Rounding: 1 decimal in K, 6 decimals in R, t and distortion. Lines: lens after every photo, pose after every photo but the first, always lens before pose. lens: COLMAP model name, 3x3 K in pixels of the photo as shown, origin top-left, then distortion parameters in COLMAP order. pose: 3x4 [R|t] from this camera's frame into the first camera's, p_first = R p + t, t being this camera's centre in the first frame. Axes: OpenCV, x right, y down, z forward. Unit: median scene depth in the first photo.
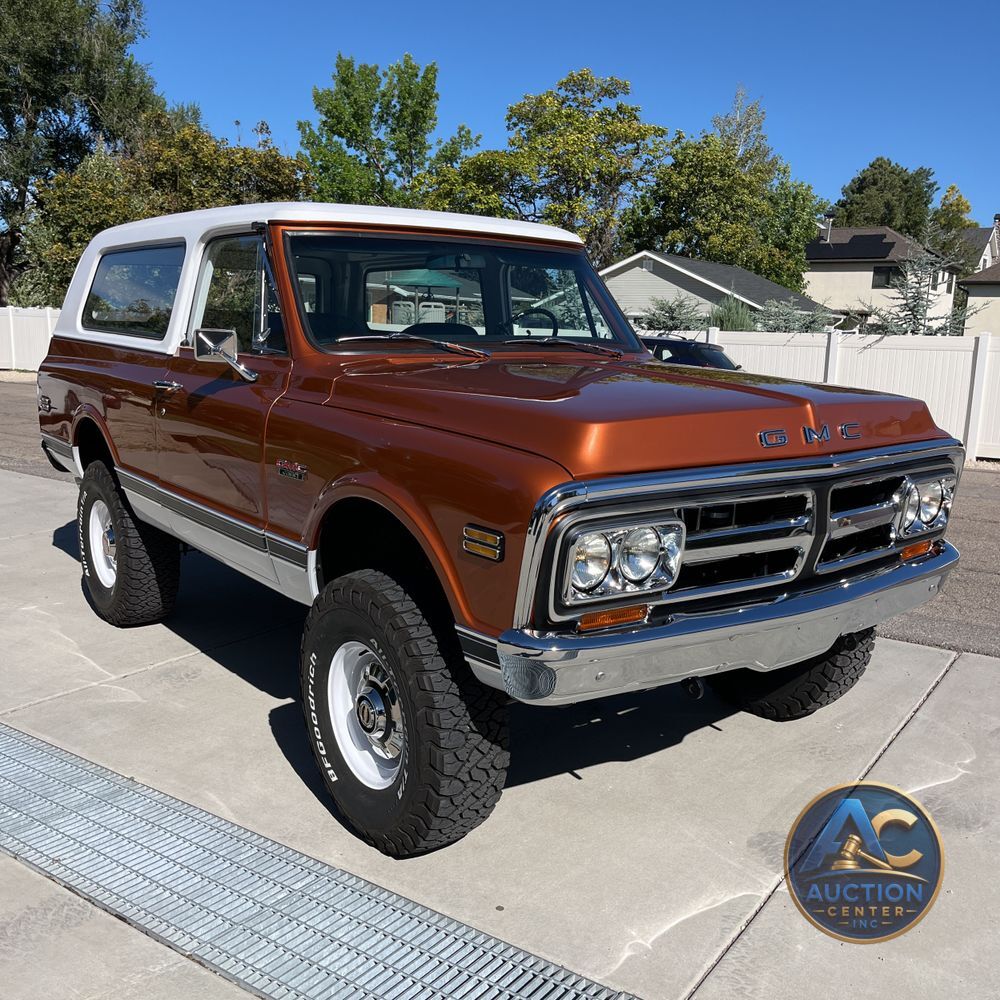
lens RADIAL K [[1023.3, 0, 511.5], [0, 1023.3, 503.6], [0, 0, 1]] dist [0.043486, -0.042447]
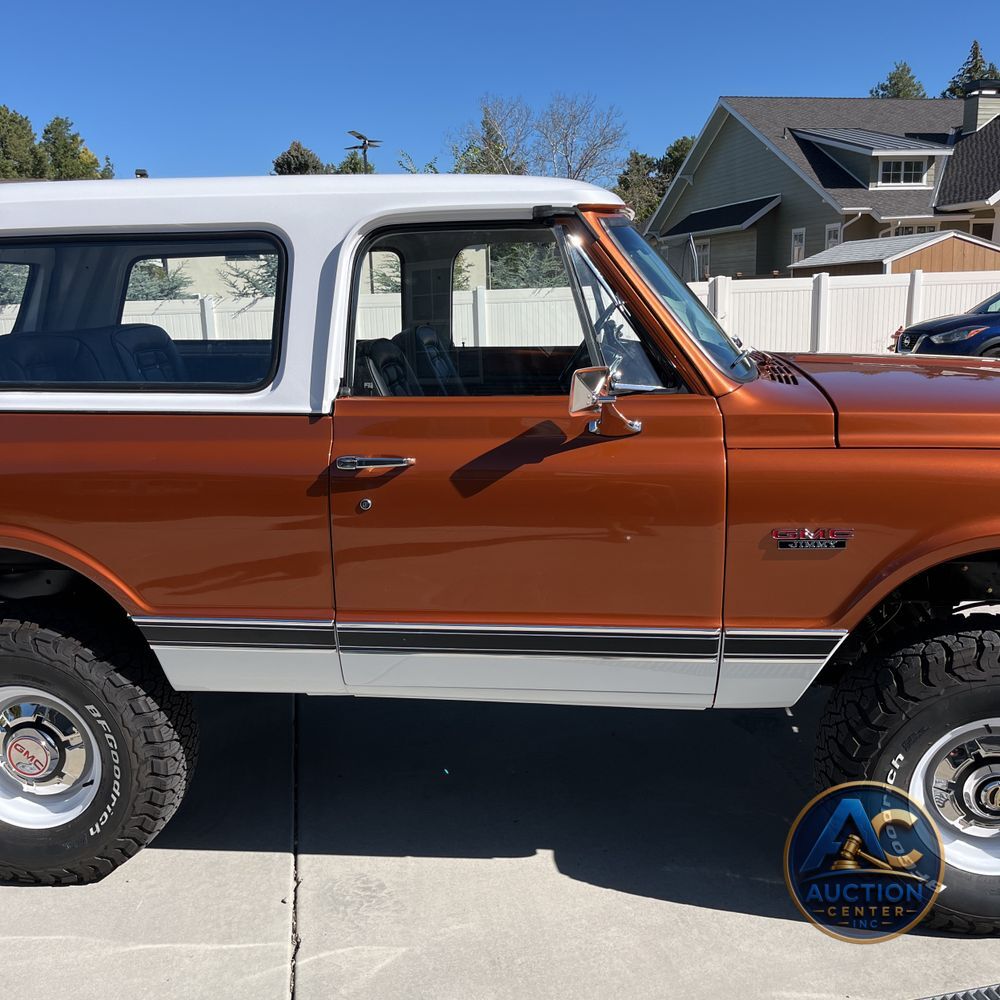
lens RADIAL K [[1023.3, 0, 511.5], [0, 1023.3, 503.6], [0, 0, 1]] dist [0.043486, -0.042447]
pose [[0.691409, -0.198191, 0.694748, -0.633563], [0.168168, 0.979372, 0.112026, -0.128908], [-0.702619, 0.039379, 0.710476, 0.433220]]
